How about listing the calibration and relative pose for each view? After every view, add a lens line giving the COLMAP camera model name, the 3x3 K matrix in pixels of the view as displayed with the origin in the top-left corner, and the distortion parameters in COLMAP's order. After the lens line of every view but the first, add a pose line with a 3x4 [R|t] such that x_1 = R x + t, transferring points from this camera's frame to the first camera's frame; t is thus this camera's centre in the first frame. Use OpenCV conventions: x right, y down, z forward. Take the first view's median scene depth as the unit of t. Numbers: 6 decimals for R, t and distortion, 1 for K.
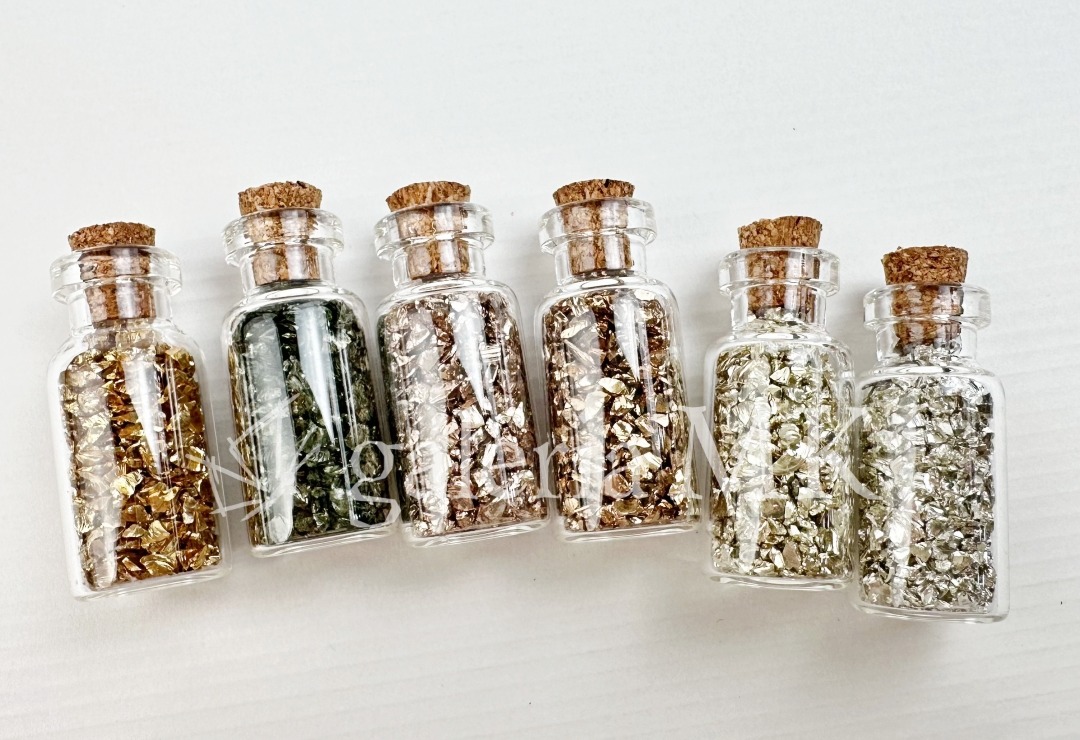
lens RADIAL K [[999.6, 0, 540.0], [0, 999.6, 370.0], [0, 0, 1]] dist [0.053308, -0.003116]
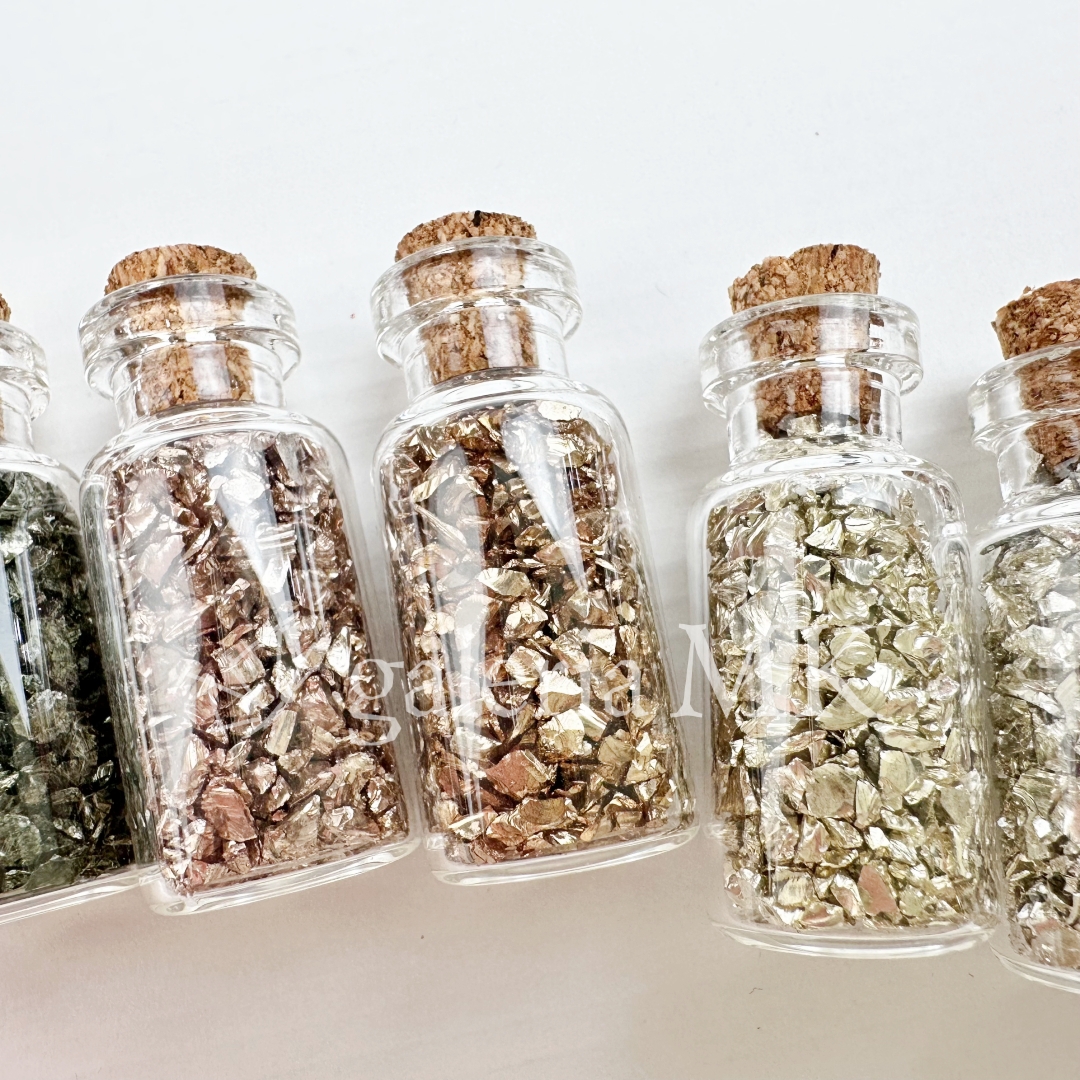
lens RADIAL K [[989.6, 0, 538.9], [0, 989.6, 582.1], [0, 0, 1]] dist [0.003327, 0.000903]
pose [[0.994604, -0.081038, -0.064776, 0.121986], [0.079639, 0.996538, -0.023886, 0.028986], [0.066488, 0.018599, 0.997614, 0.472553]]
